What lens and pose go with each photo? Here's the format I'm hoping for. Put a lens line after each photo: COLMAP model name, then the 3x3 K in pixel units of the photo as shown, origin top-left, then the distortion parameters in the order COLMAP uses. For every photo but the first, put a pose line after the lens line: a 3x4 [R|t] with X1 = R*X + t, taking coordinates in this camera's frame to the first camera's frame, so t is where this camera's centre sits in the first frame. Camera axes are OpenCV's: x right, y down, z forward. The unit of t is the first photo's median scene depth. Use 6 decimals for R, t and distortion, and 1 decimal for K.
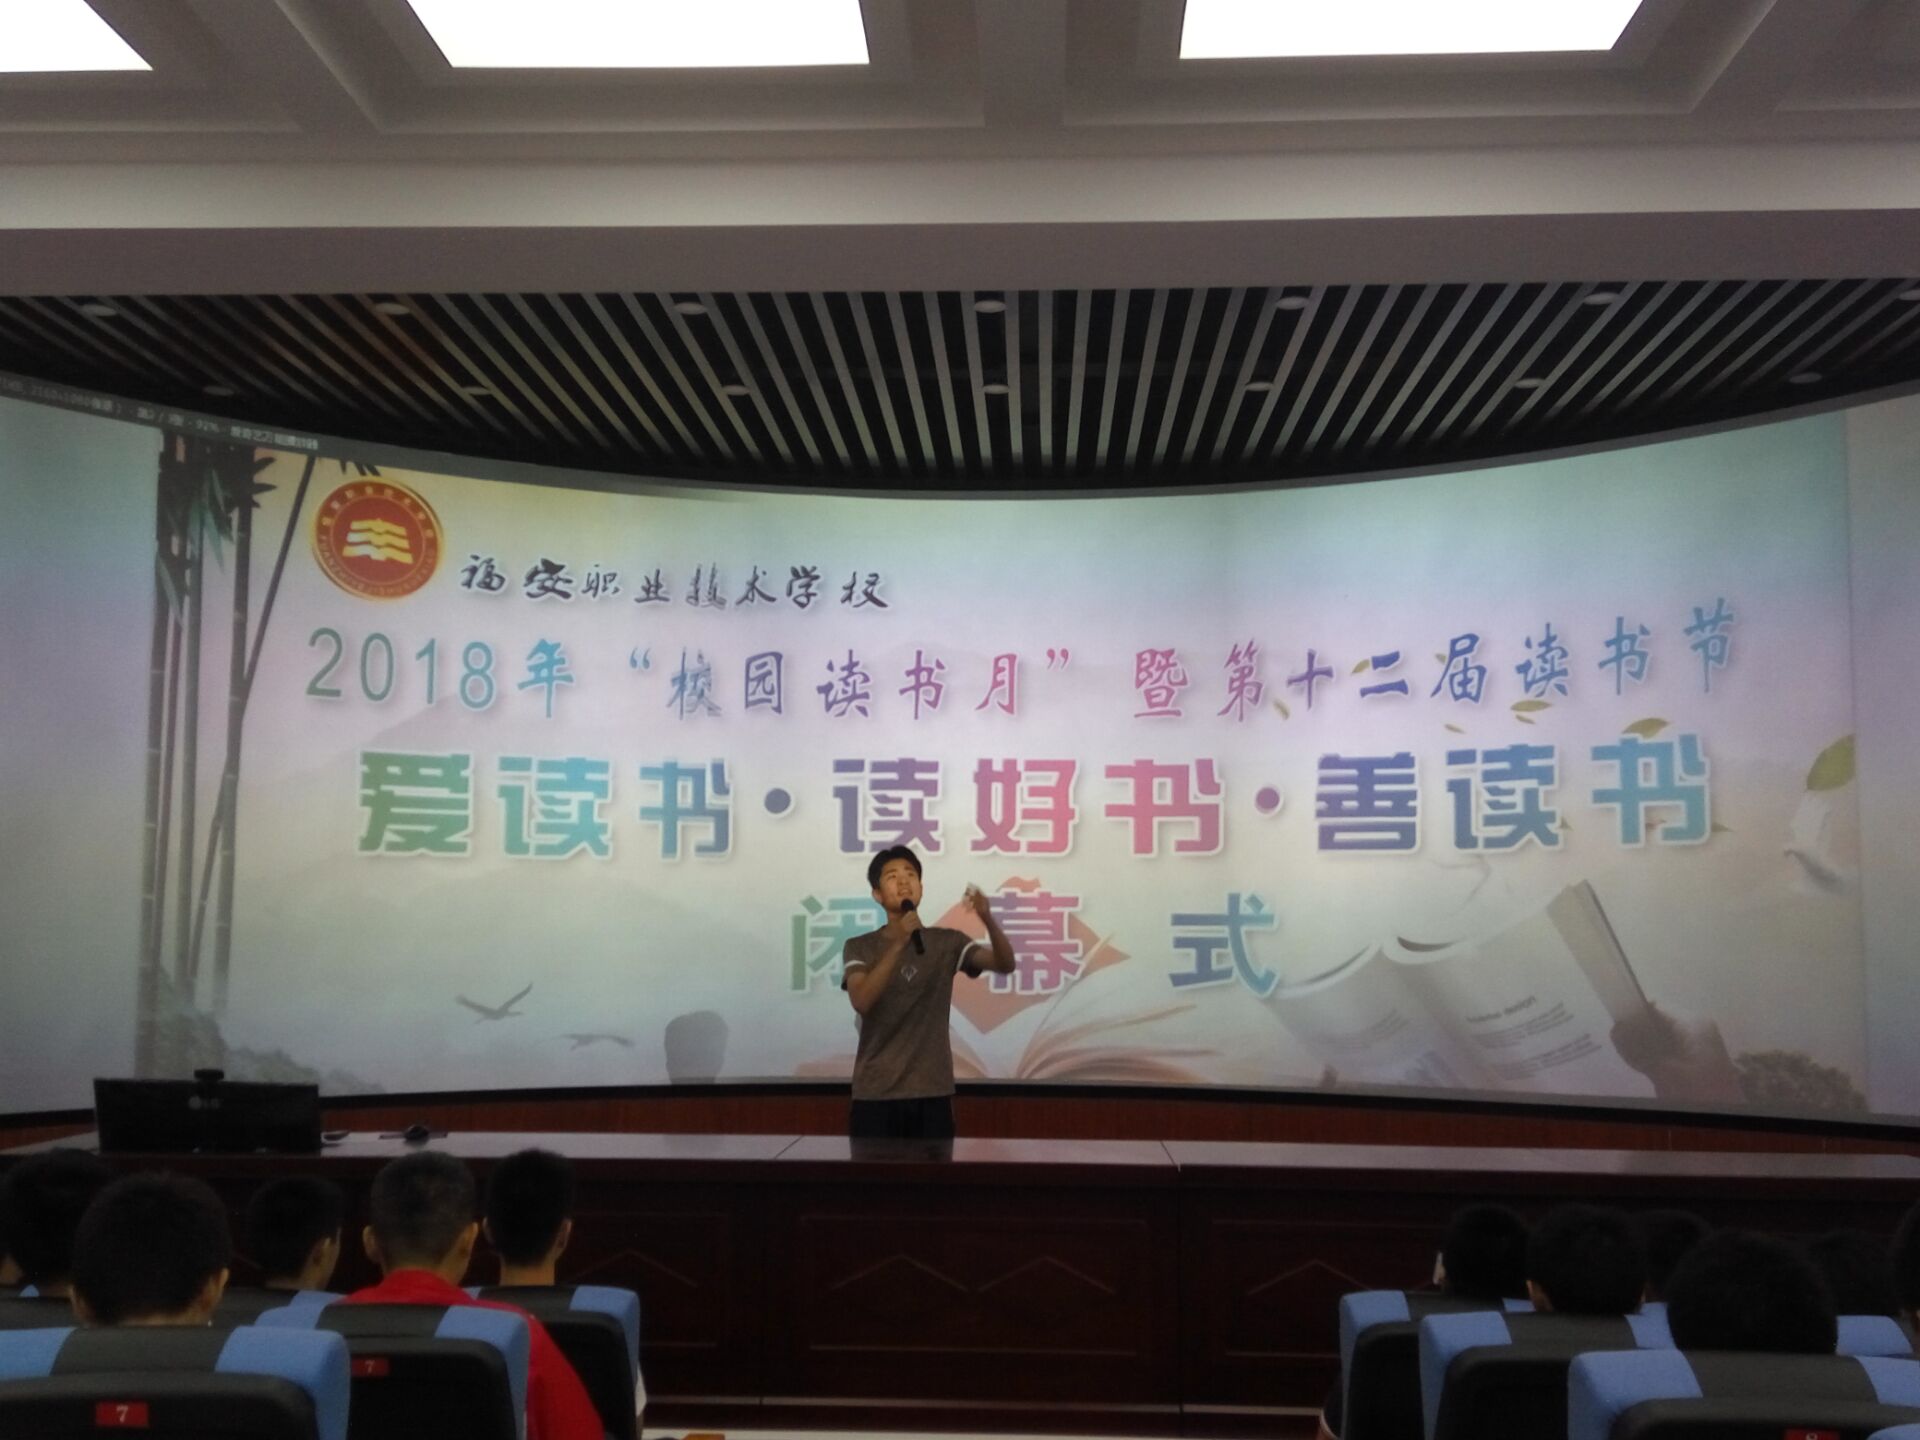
lens RADIAL K [[1956.1, 0, 959.8], [0, 1956.1, 721.5], [0, 0, 1]] dist [0.053020, 0.000000]
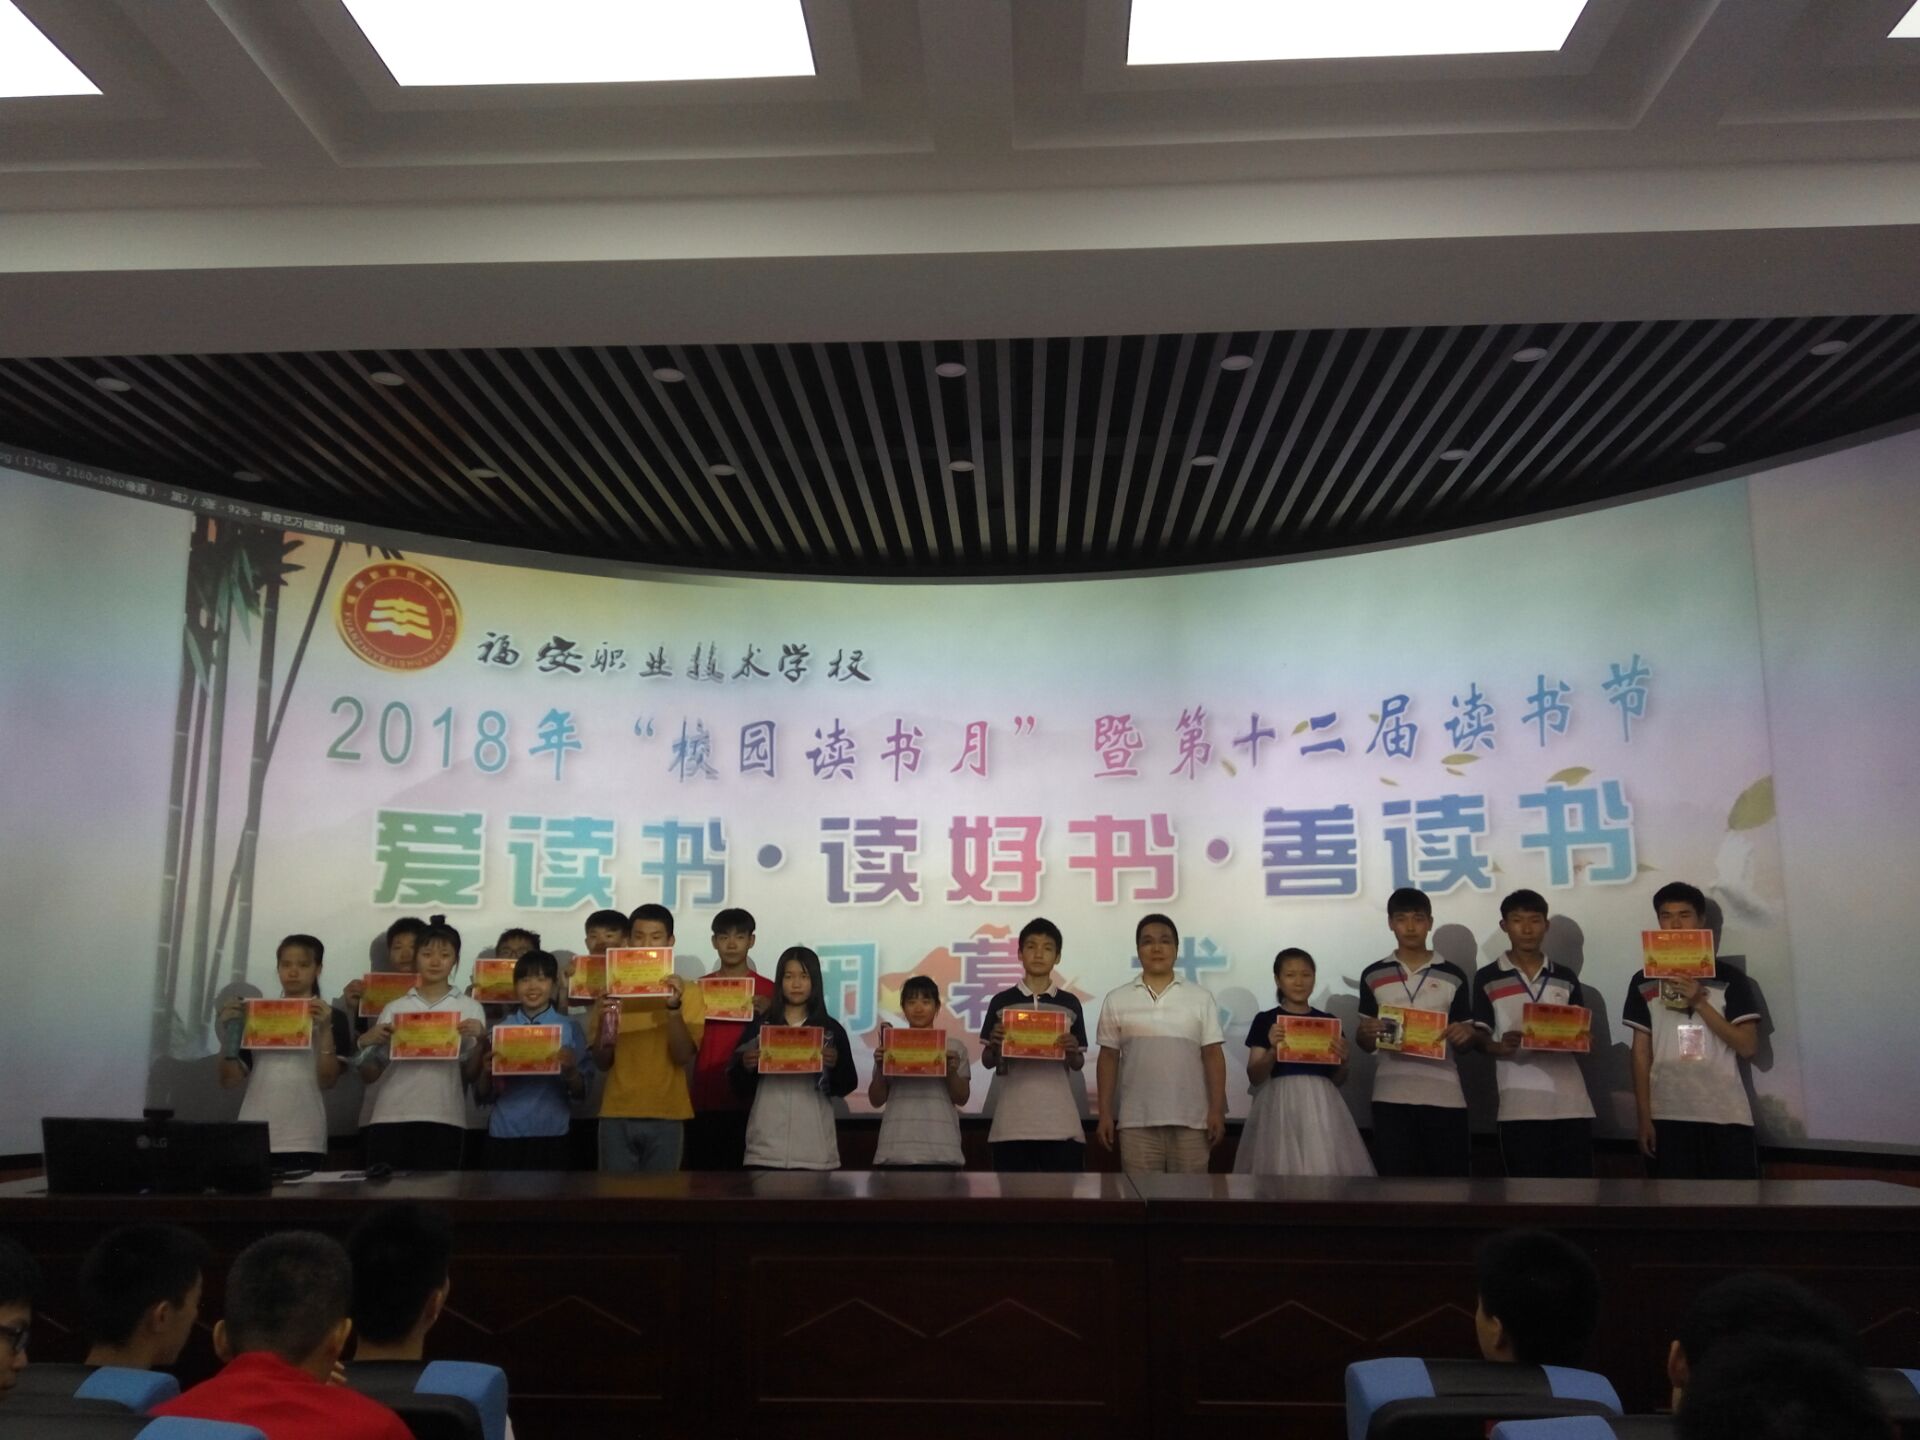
lens RADIAL K [[1532.9, 0, 956.0], [0, 1532.9, 718.2], [0, 0, 1]] dist [0.058668, -0.048707]
pose [[0.999953, -0.009453, -0.002031, 0.014265], [0.009276, 0.997213, -0.074029, 0.029784], [0.002725, 0.074007, 0.997254, 0.147900]]
